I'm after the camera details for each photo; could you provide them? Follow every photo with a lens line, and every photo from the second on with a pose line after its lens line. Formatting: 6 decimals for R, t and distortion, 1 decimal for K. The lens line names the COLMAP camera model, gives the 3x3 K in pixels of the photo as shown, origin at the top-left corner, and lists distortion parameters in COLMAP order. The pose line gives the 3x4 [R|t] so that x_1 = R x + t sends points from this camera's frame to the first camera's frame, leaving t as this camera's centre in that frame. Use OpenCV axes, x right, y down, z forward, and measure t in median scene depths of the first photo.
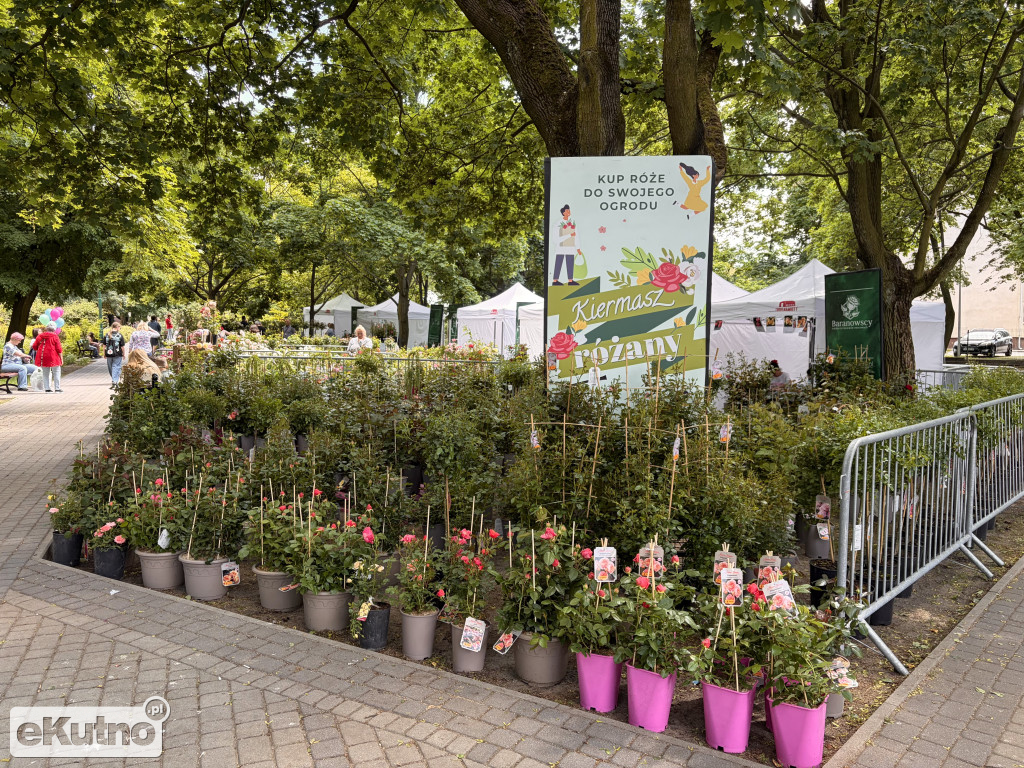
lens RADIAL K [[781.0, 0, 509.0], [0, 781.0, 386.9], [0, 0, 1]] dist [0.123486, -0.216194]
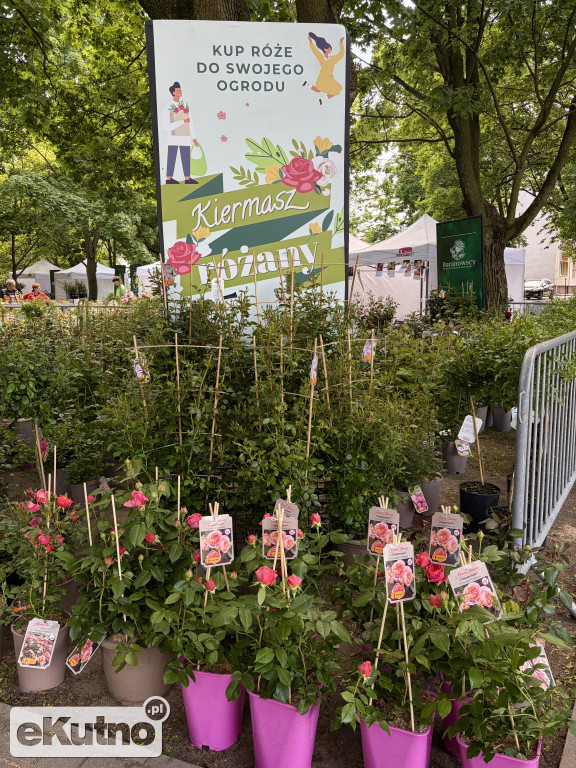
lens RADIAL K [[583.0, 0, 288.0], [0, 583.0, 384.0], [0, 0, 1]] dist [0.055468, -0.066671]
pose [[0.987189, -0.049117, 0.151809, 0.078923], [0.036269, 0.995611, 0.086270, 0.033728], [-0.155380, -0.079659, 0.984638, 0.347260]]
